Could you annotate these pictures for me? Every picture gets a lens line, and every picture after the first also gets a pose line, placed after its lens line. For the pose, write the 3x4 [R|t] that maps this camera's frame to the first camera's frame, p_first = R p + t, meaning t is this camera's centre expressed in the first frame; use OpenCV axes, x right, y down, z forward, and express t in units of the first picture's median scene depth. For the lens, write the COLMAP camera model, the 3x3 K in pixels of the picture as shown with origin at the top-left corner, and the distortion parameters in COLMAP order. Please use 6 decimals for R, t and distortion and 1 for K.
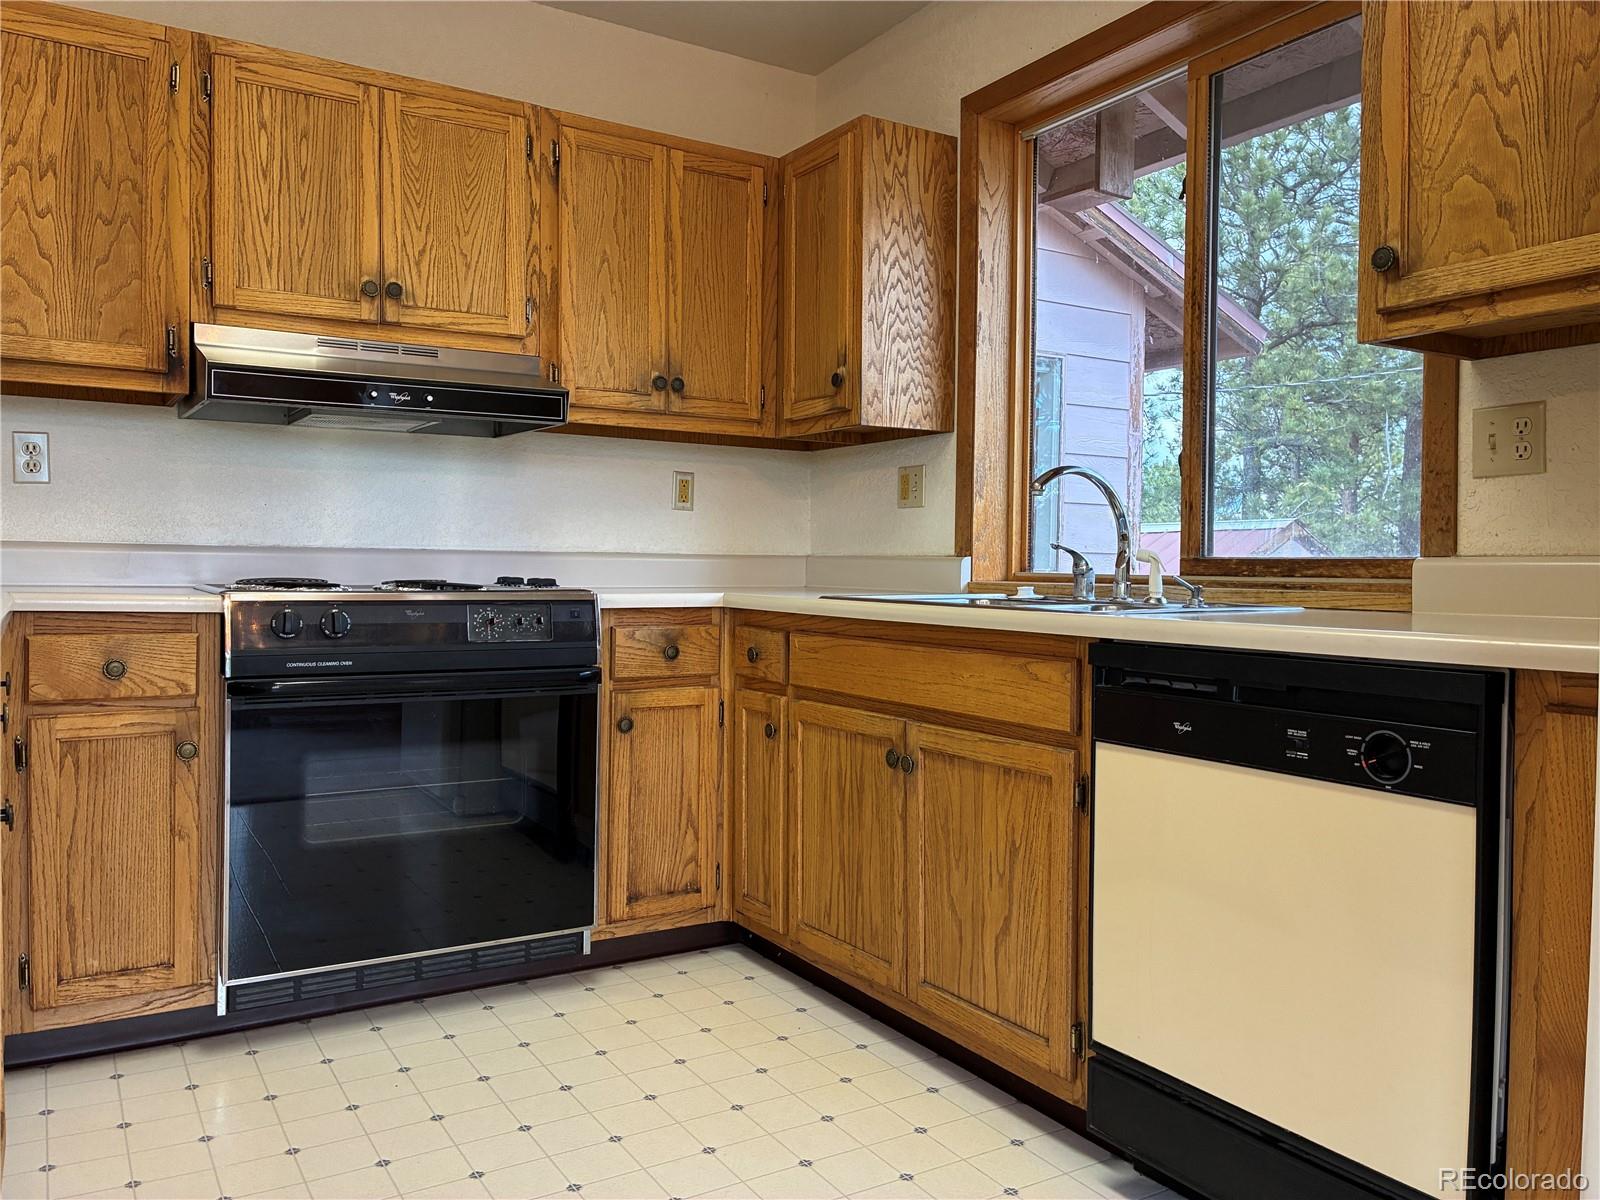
lens RADIAL K [[1216.7, 0, 797.5], [0, 1216.7, 596.5], [0, 0, 1]] dist [-0.009850, 0.000528]
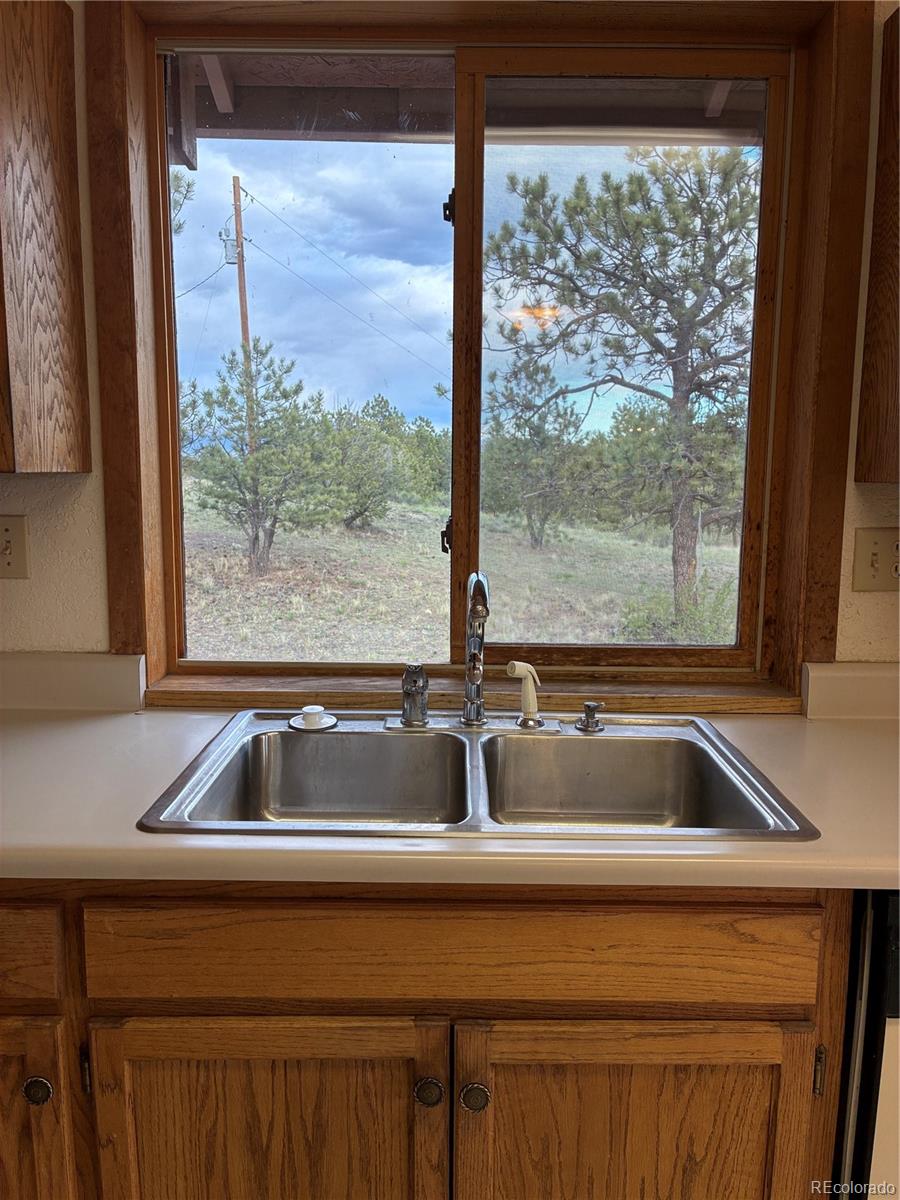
lens RADIAL K [[912.5, 0, 453.8], [0, 912.5, 592.2], [0, 0, 1]] dist [-0.009850, 0.000528]
pose [[0.517640, -0.114009, 0.847969, -0.238096], [0.013853, 0.992069, 0.124927, -0.150801], [-0.855487, -0.052920, 0.515114, 0.655215]]
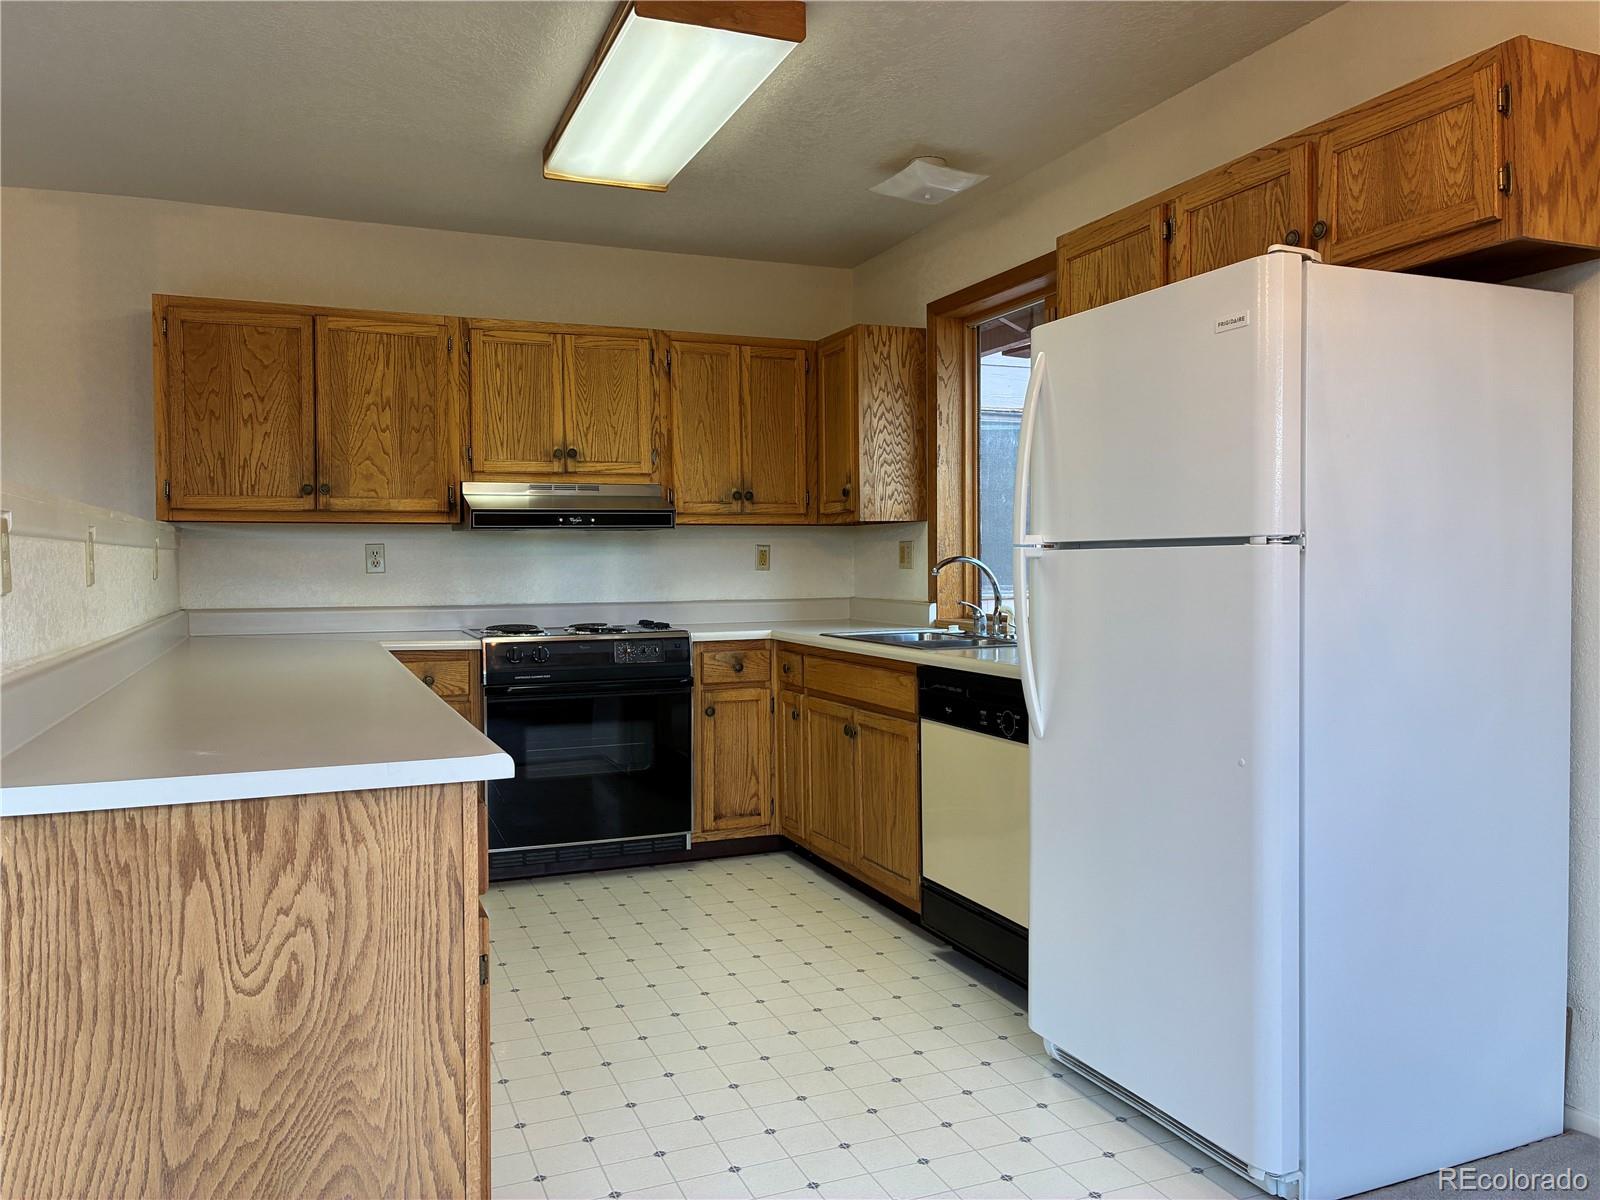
lens RADIAL K [[1216.7, 0, 803.6], [0, 1216.7, 593.2], [0, 0, 1]] dist [-0.009850, 0.000528]
pose [[0.986997, -0.014183, -0.160110, 0.255806], [0.014192, 0.999899, -0.001087, -0.052724], [0.160109, -0.001199, 0.987099, -0.623878]]
